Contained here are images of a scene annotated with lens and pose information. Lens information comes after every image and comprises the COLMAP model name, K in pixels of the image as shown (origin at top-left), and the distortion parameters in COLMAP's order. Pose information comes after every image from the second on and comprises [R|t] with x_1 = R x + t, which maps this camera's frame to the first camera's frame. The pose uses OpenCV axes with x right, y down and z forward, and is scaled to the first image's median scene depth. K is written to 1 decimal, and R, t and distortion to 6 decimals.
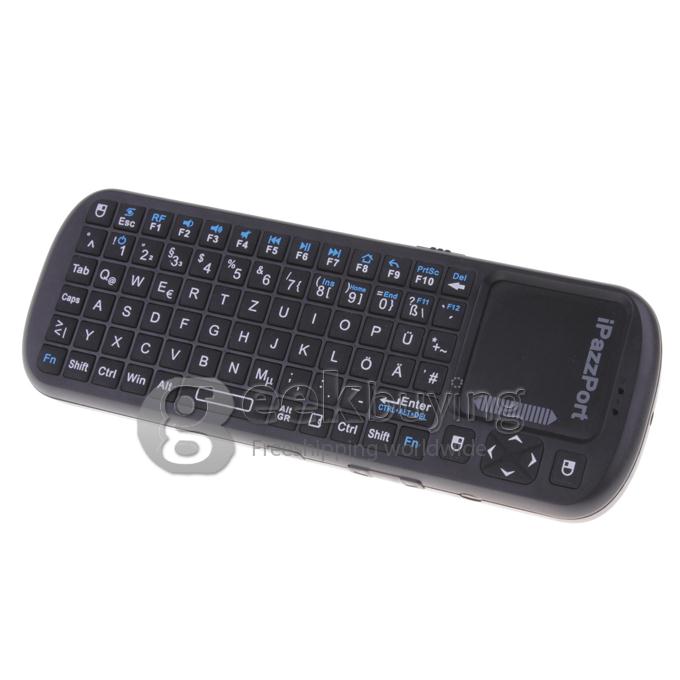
lens RADIAL K [[1782.7, 0, 343.9], [0, 1782.7, 337.6], [0, 0, 1]] dist [-0.080016, 0.000000]
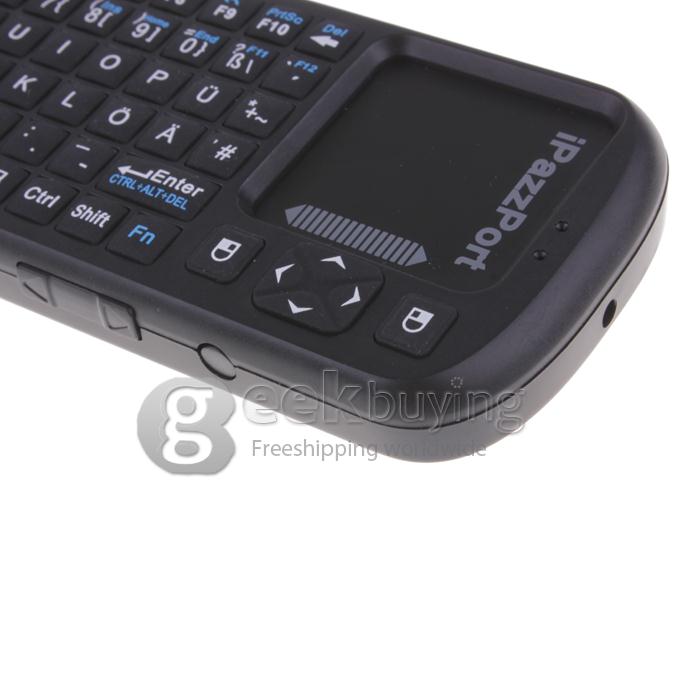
lens RADIAL K [[1929.2, 0, 339.6], [0, 1929.2, 339.6], [0, 0, 1]] dist [0.010840, 0.000000]
pose [[0.954138, 0.283072, -0.097417, 0.149475], [-0.299222, 0.891707, -0.339596, 0.248919], [-0.009263, 0.353170, 0.935513, 0.474507]]
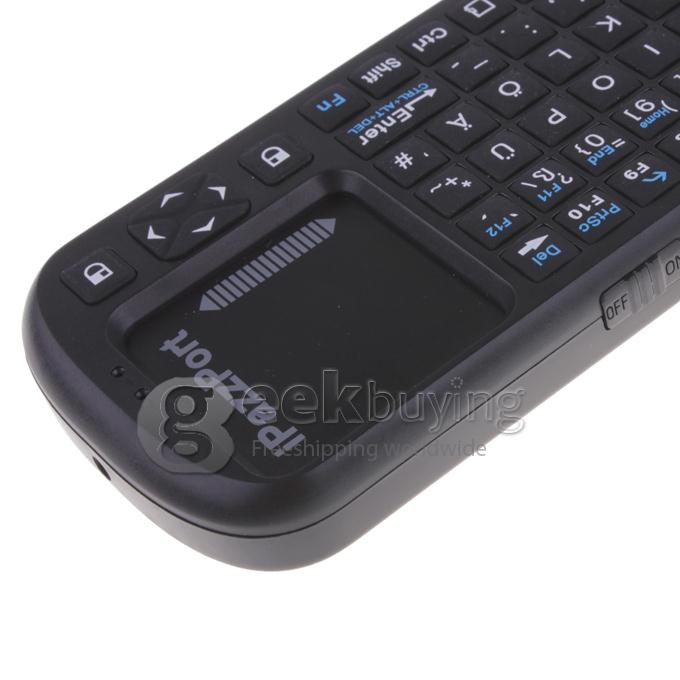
lens RADIAL K [[2278.9, 0, 343.0], [0, 2278.9, 338.8], [0, 0, 1]] dist [-0.239738, 0.000000]
pose [[-0.499297, 0.819233, -0.282065, 0.277829], [-0.631207, -0.120920, 0.766130, -0.460880], [0.593532, 0.560568, 0.577480, 0.625487]]
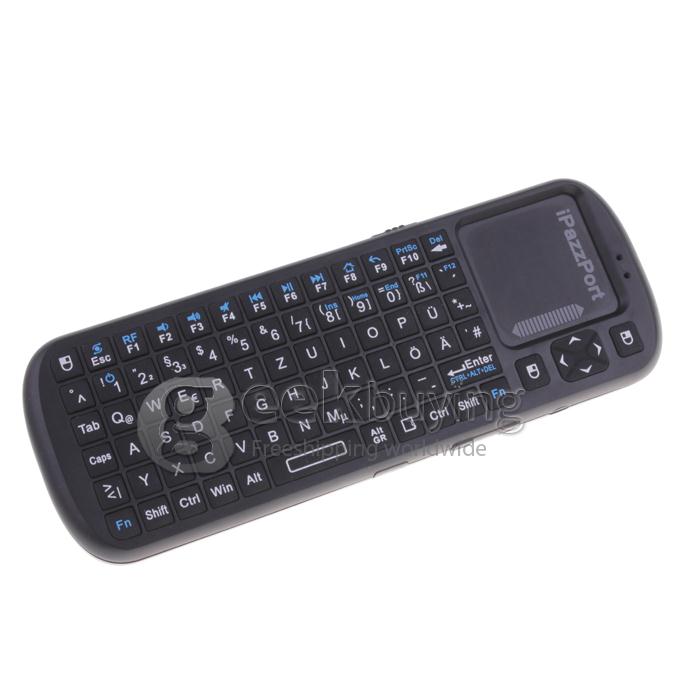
lens RADIAL K [[1759.7, 0, 344.0], [0, 1759.7, 340.3], [0, 0, 1]] dist [-0.075674, 0.000000]
pose [[0.702563, -0.468129, 0.535967, -0.551427], [0.462435, 0.872795, 0.156150, -0.167684], [-0.540888, 0.138144, 0.829672, 0.175143]]
